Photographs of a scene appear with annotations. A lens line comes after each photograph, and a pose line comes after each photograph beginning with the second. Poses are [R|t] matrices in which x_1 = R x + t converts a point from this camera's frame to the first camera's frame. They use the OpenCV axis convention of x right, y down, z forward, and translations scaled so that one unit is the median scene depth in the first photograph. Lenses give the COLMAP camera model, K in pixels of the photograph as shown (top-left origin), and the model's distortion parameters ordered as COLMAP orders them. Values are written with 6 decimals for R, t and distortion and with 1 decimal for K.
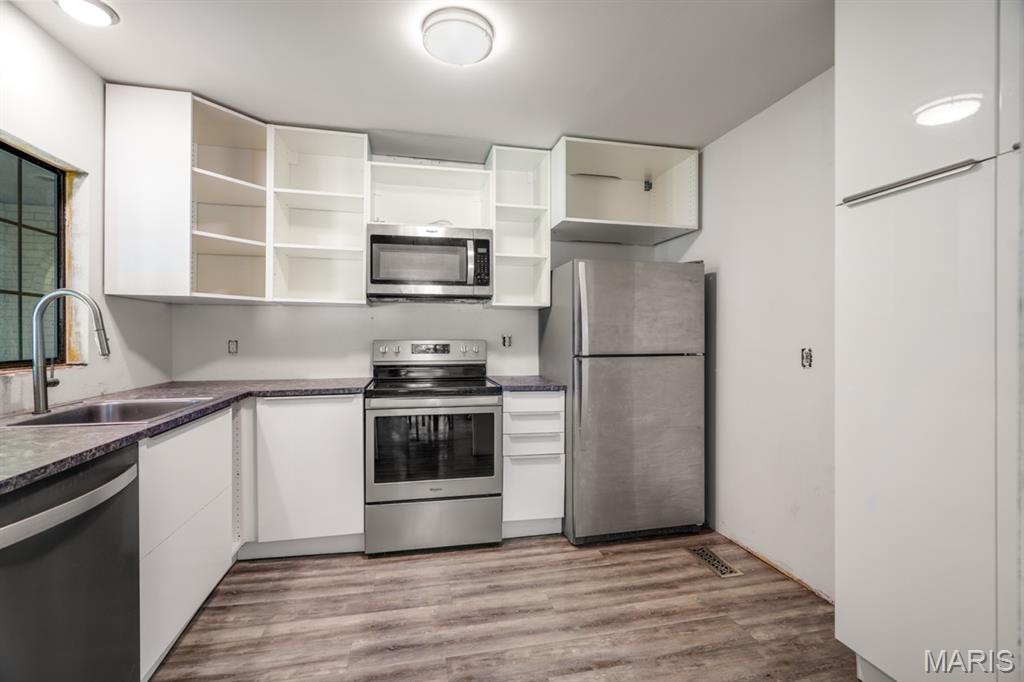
lens RADIAL K [[468.5, 0, 511.5], [0, 468.5, 330.3], [0, 0, 1]] dist [-0.010471, 0.007032]
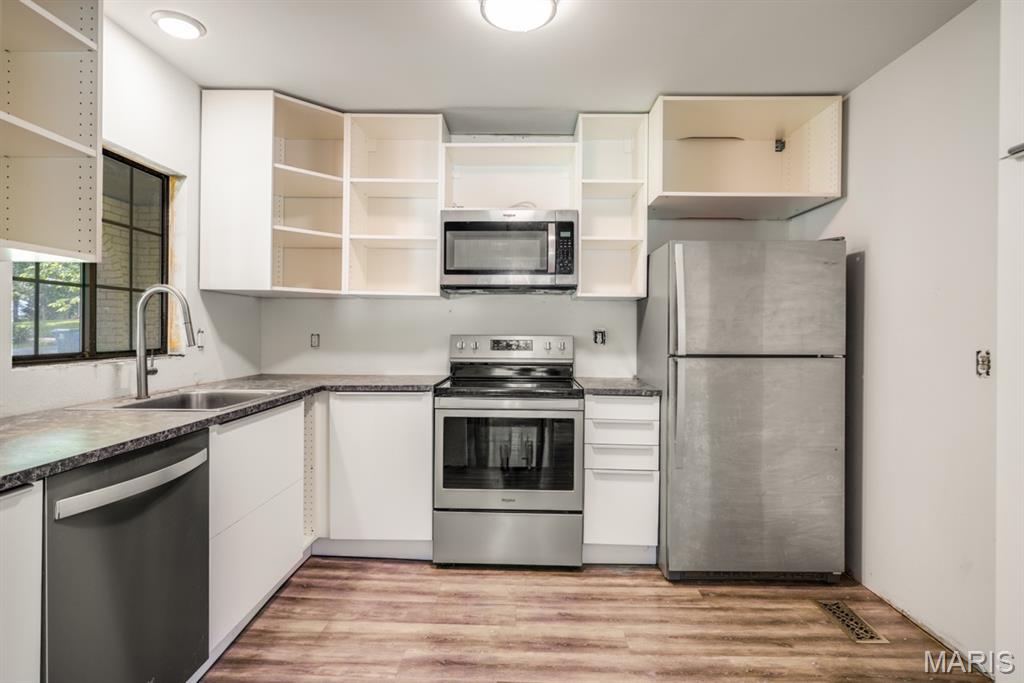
lens RADIAL K [[546.6, 0, 513.2], [0, 546.6, 323.8], [0, 0, 1]] dist [-0.000910, 0.001549]
pose [[0.970045, 0.003175, -0.242904, 0.110499], [-0.003706, 0.999992, -0.001729, 0.000554], [0.242897, 0.002578, 0.970049, -0.026789]]
